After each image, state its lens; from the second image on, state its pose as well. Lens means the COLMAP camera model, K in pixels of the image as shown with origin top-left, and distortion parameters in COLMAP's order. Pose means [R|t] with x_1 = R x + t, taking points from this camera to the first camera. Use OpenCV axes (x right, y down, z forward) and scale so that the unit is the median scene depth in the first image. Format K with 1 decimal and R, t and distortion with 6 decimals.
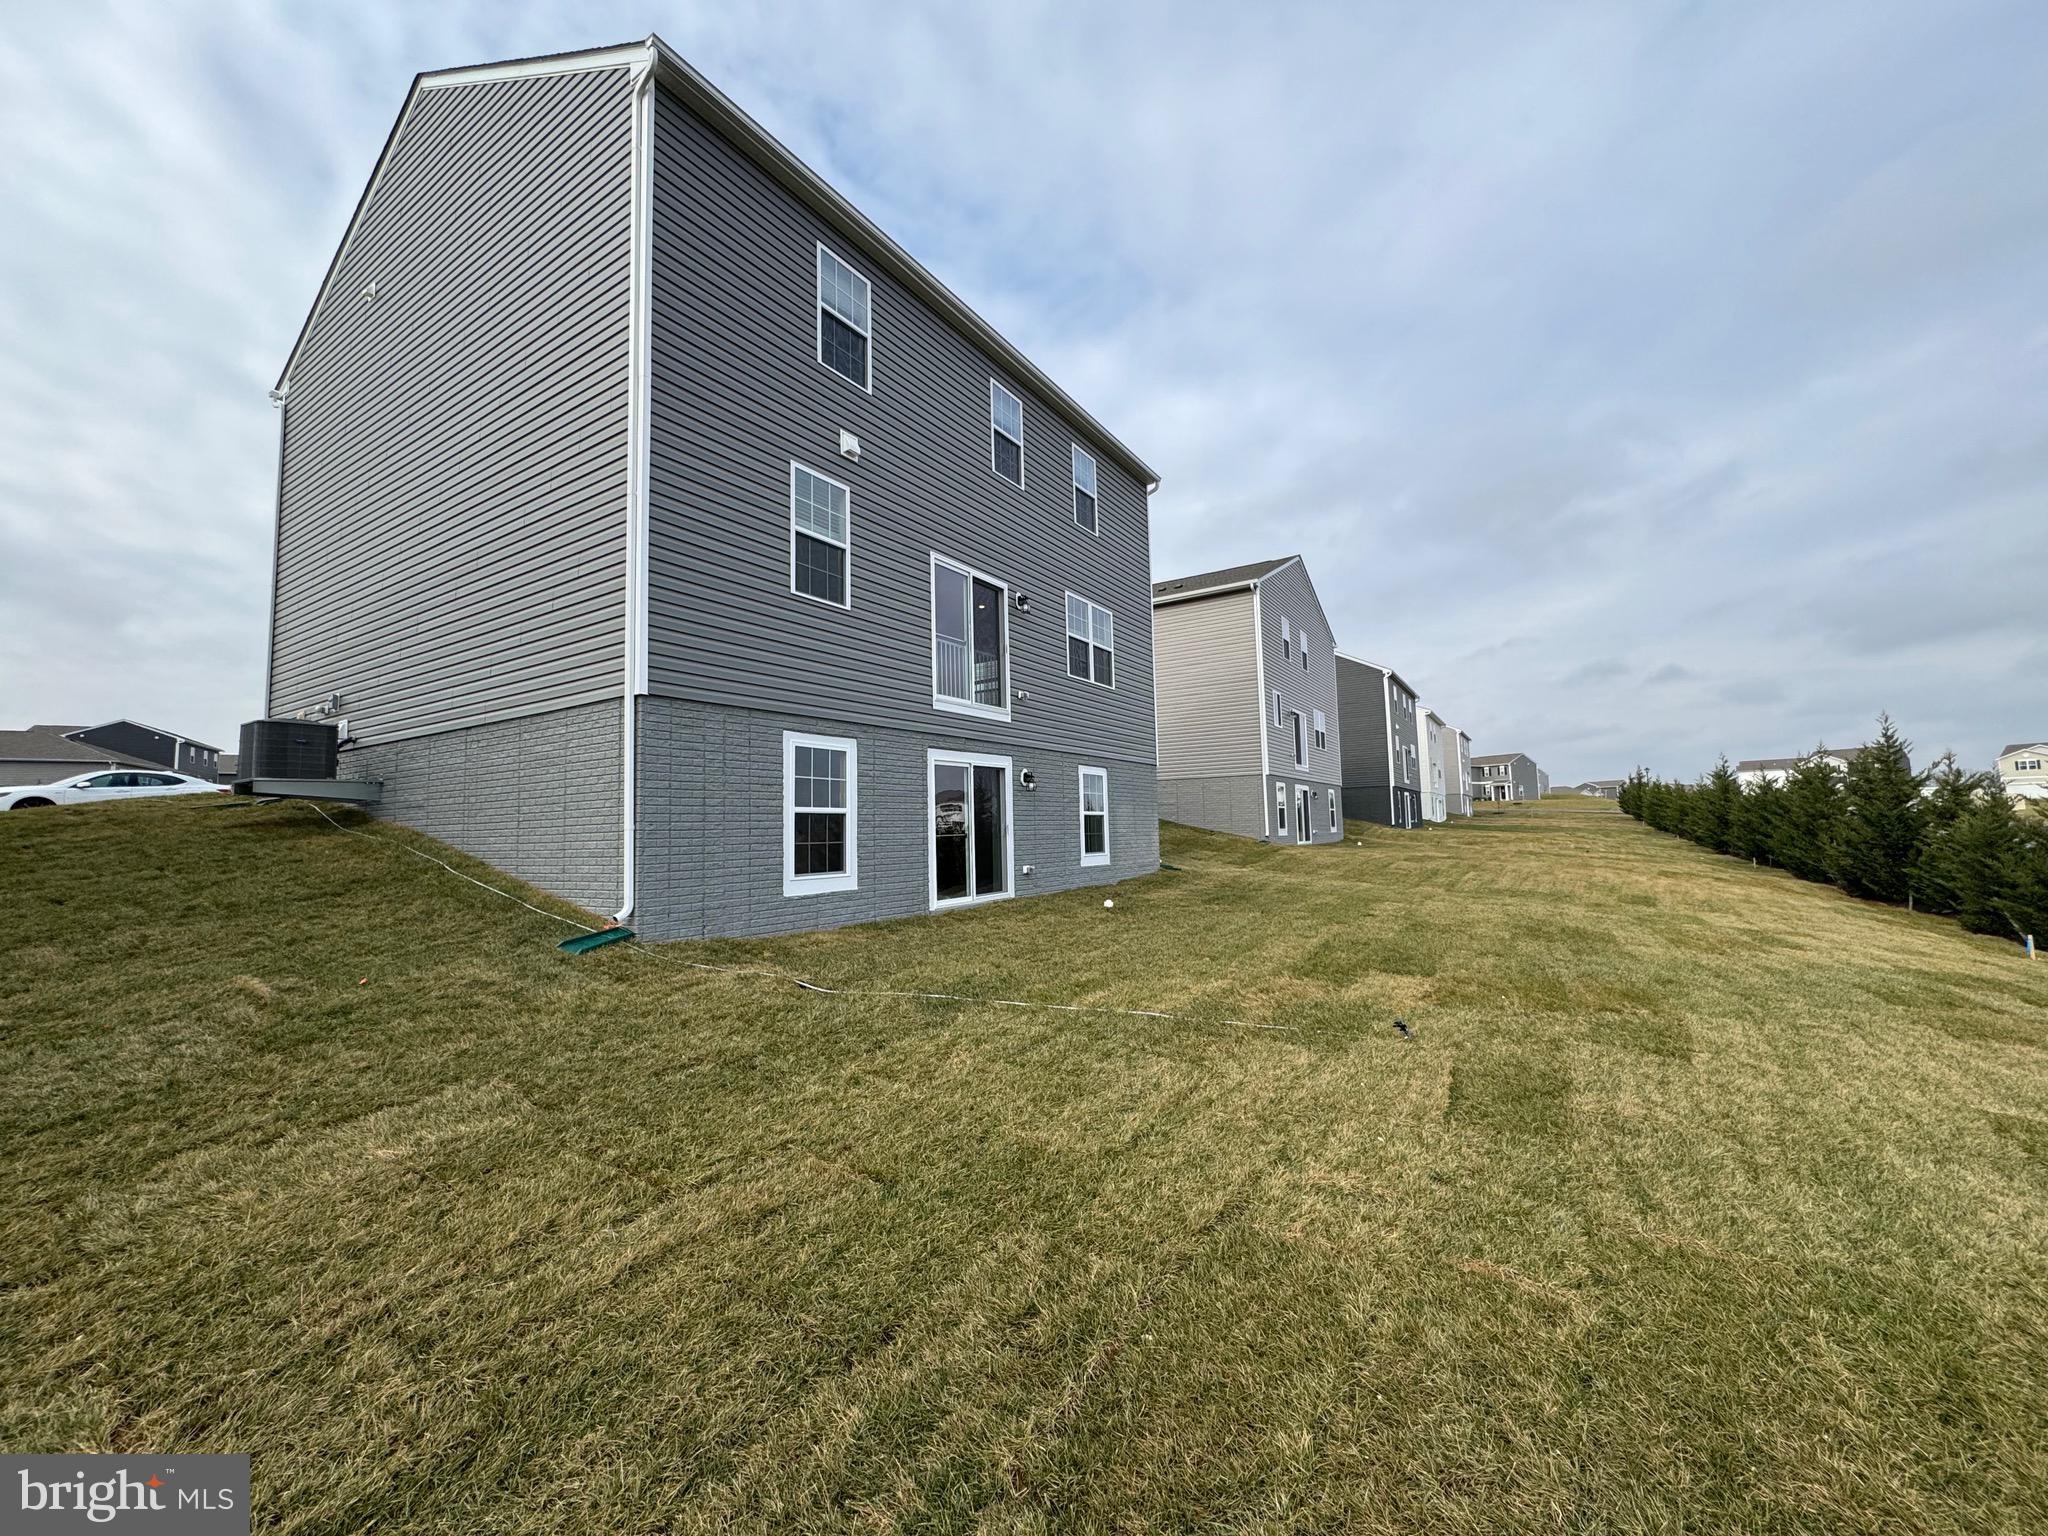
lens RADIAL K [[813.4, 0, 1024.0], [0, 813.4, 768.0], [0, 0, 1]] dist [-0.003951, 0.000629]
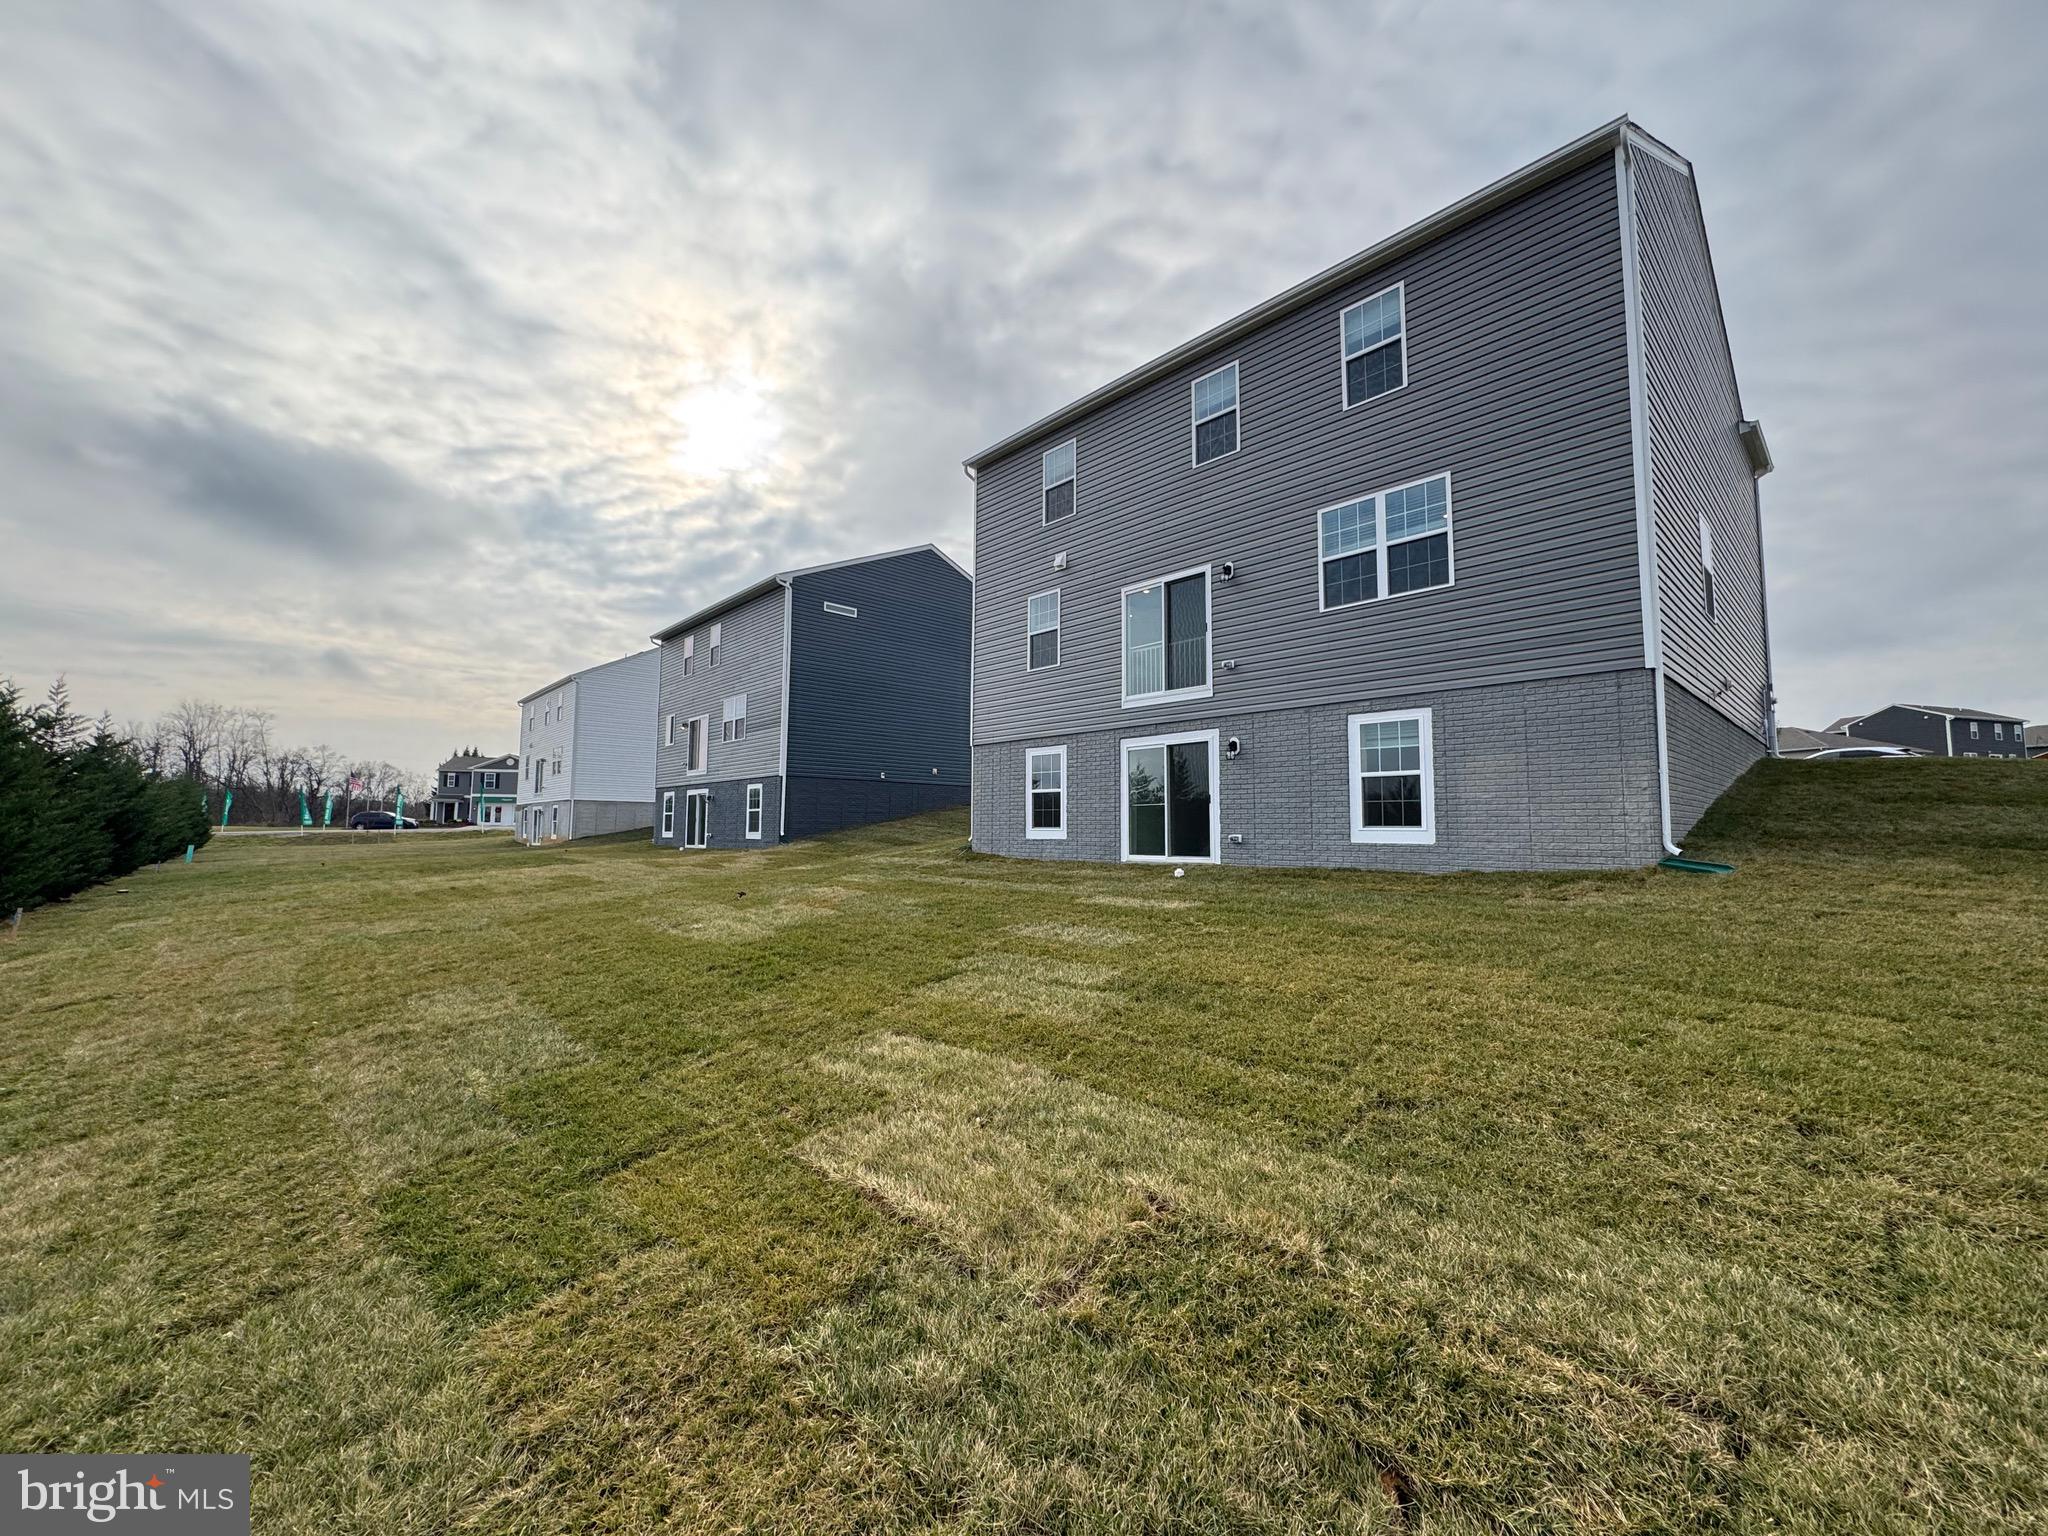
lens RADIAL K [[813.4, 0, 1024.0], [0, 813.4, 768.0], [0, 0, 1]] dist [-0.003951, 0.000629]
pose [[-0.244619, -0.054525, -0.968085, 1.185915], [0.075556, 0.994310, -0.075094, 0.108218], [0.966671, -0.091514, -0.239107, 1.142875]]
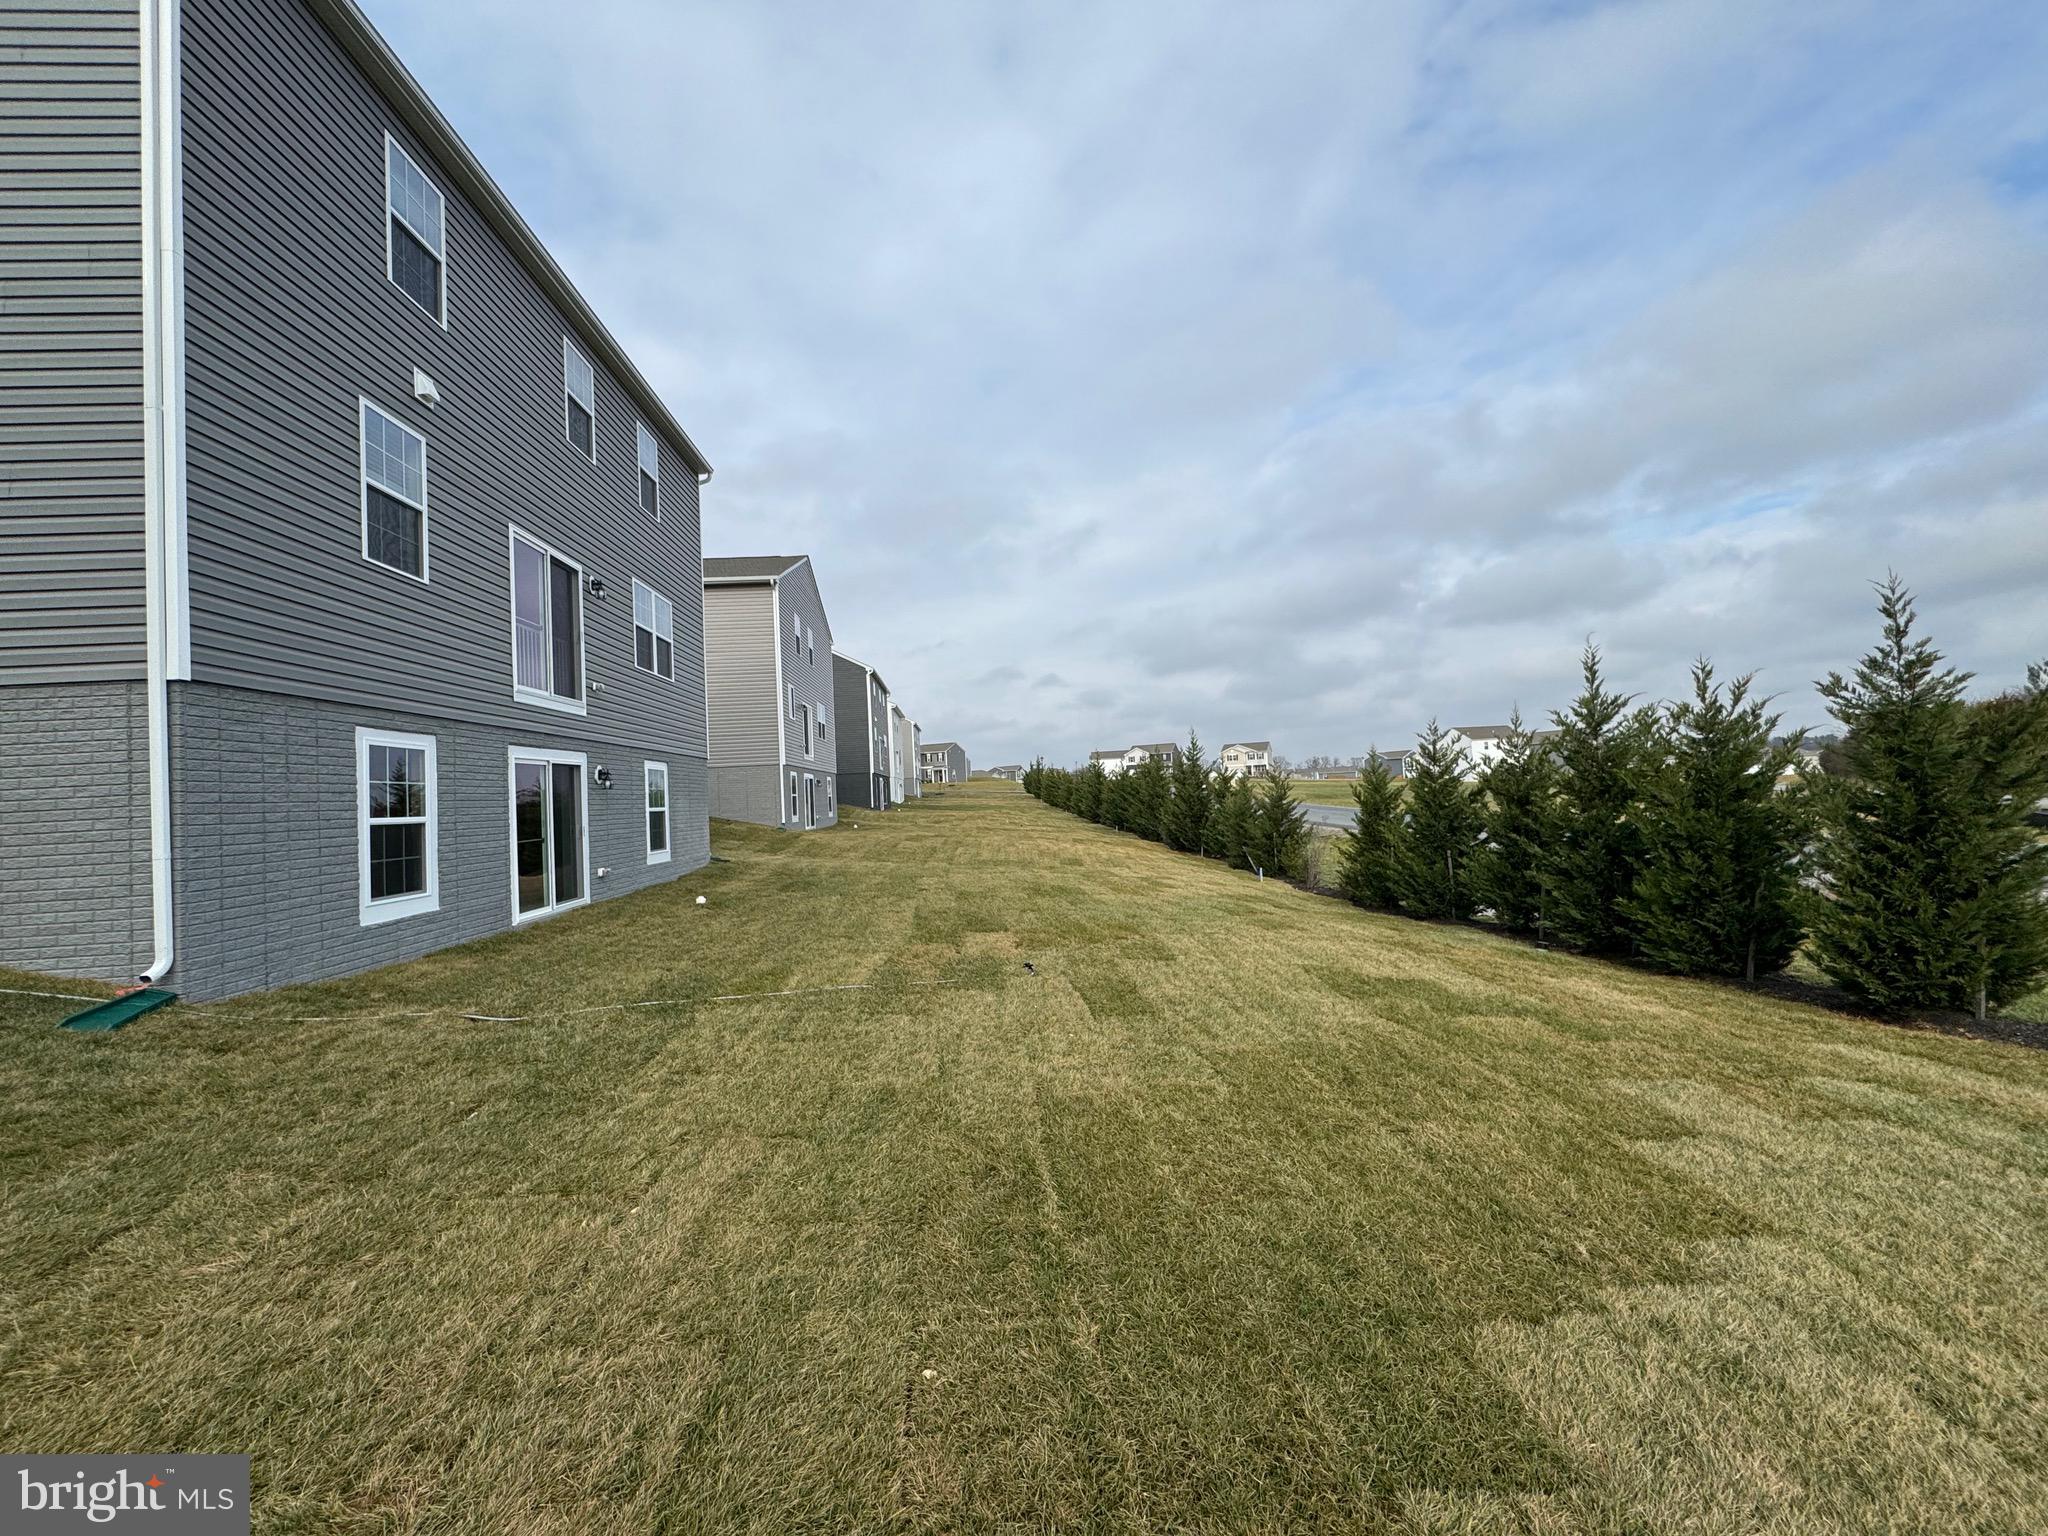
lens RADIAL K [[813.4, 0, 1024.0], [0, 813.4, 768.0], [0, 0, 1]] dist [-0.003951, 0.000629]
pose [[0.799393, 0.004238, 0.600794, -0.197895], [-0.017320, 0.999722, 0.015993, -0.022894], [-0.600559, -0.023191, 0.799244, -0.053033]]
